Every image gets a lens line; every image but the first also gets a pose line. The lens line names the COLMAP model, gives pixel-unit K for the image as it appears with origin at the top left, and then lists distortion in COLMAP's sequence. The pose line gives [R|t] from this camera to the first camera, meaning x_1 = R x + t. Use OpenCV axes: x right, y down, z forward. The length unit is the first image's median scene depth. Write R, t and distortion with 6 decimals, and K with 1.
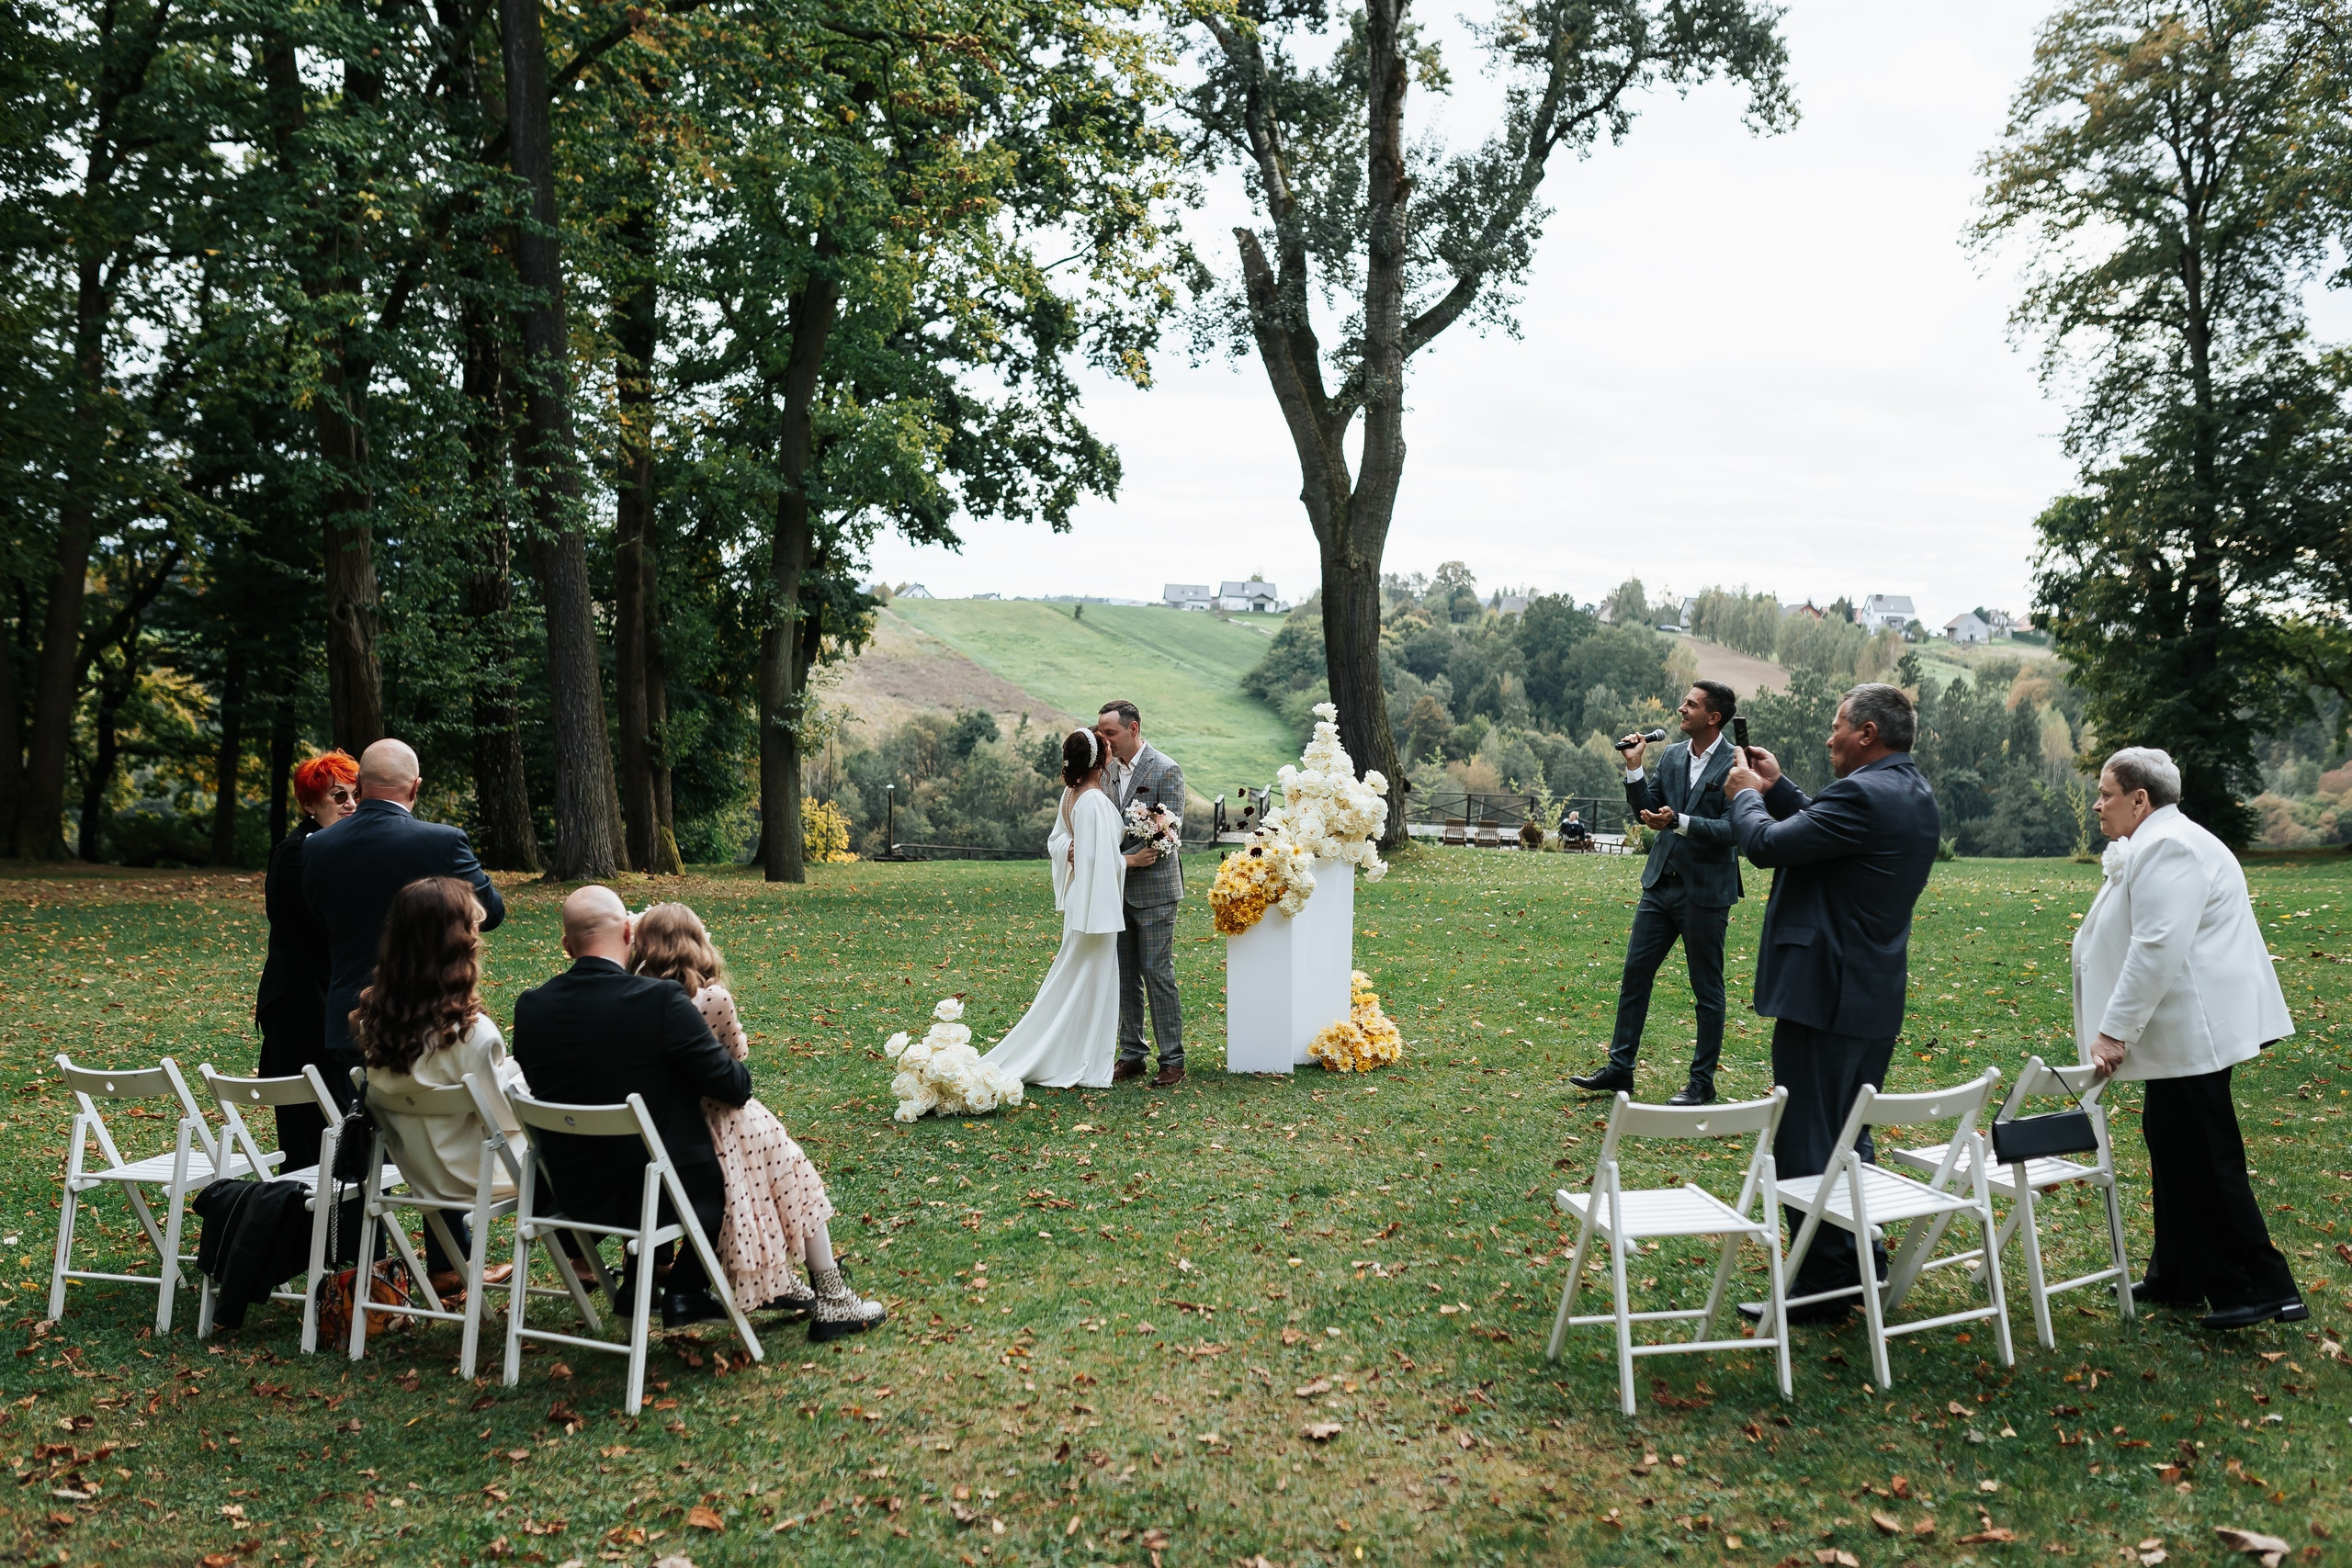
lens RADIAL K [[2201.2, 0, 1176.0], [0, 2201.2, 784.0], [0, 0, 1]] dist [-0.002751, -0.001265]
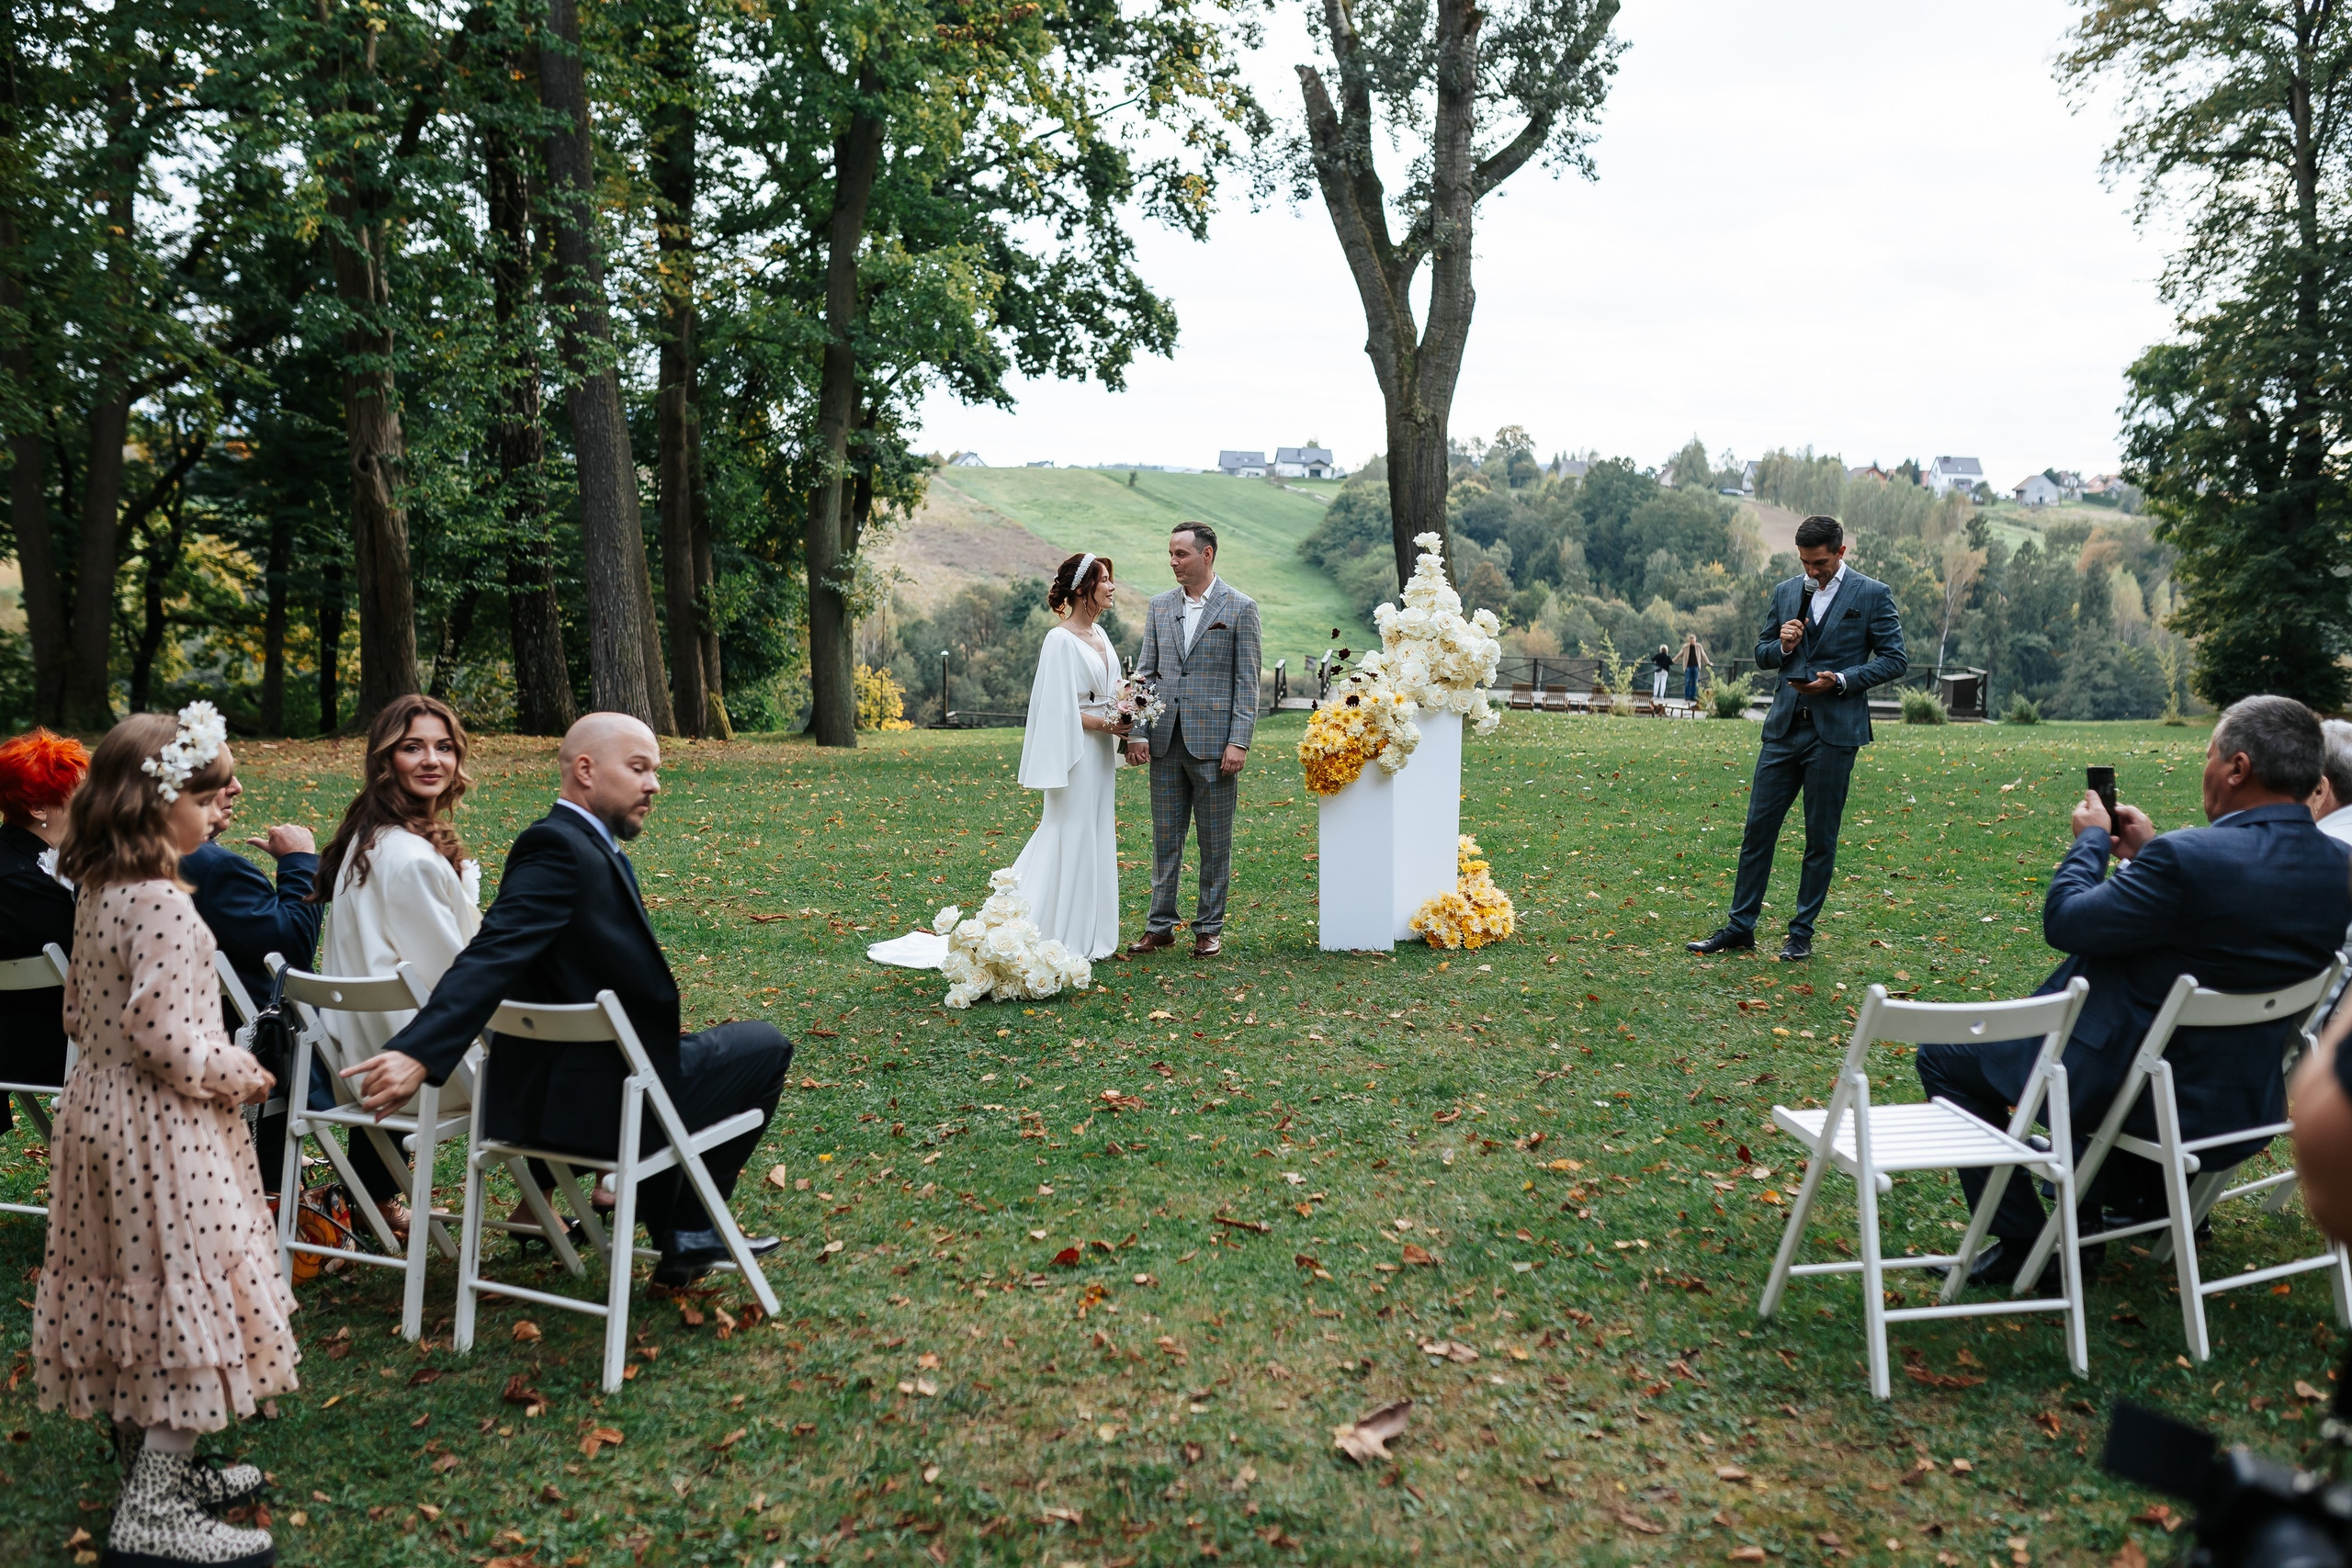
lens RADIAL K [[2203.5, 0, 1176.0], [0, 2203.5, 784.0], [0, 0, 1]] dist [-0.005966, 0.002218]
pose [[0.999673, -0.003474, -0.025317, -0.002047], [0.004968, 0.998234, 0.059196, 0.002011], [0.025067, -0.059302, 0.997925, 0.020339]]
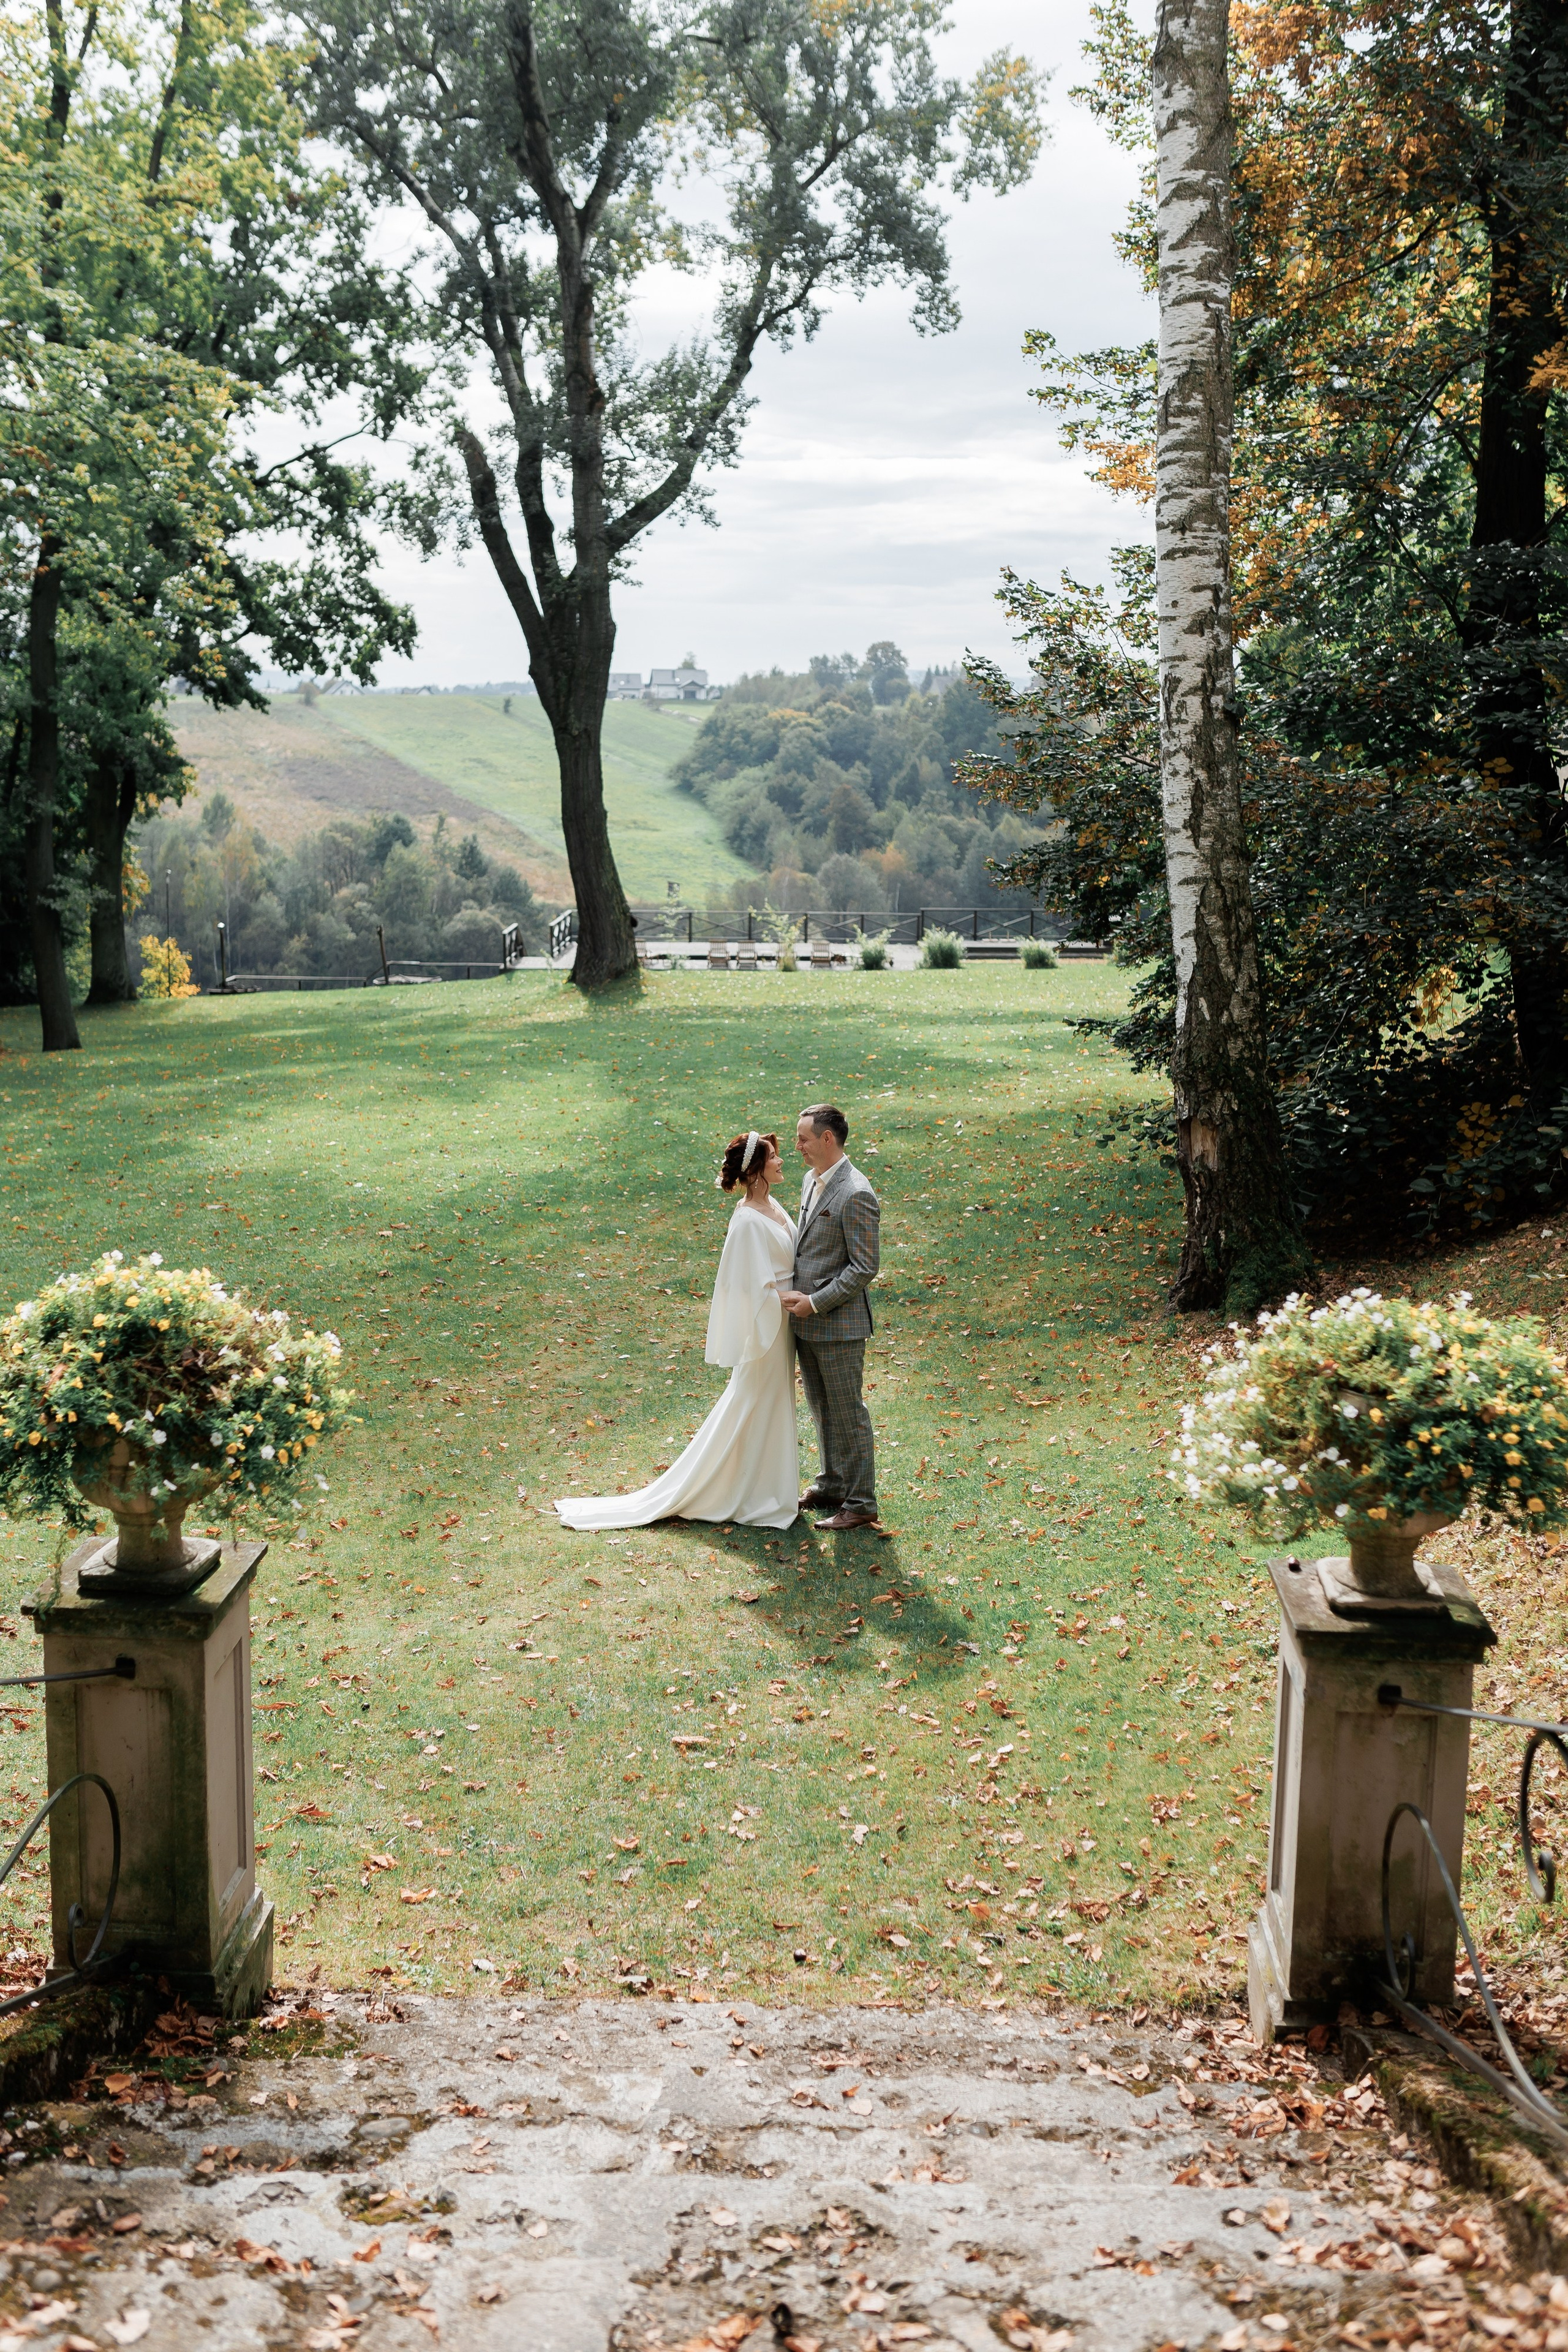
lens RADIAL K [[2203.7, 0, 765.8], [0, 2203.7, 1118.9], [0, 0, 1]] dist [-0.005966, 0.002218]
pose [[0.997623, -0.040368, 0.055845, 0.087046], [0.033796, 0.992907, 0.113989, -0.021873], [-0.060050, -0.111830, 0.991911, -0.137996]]
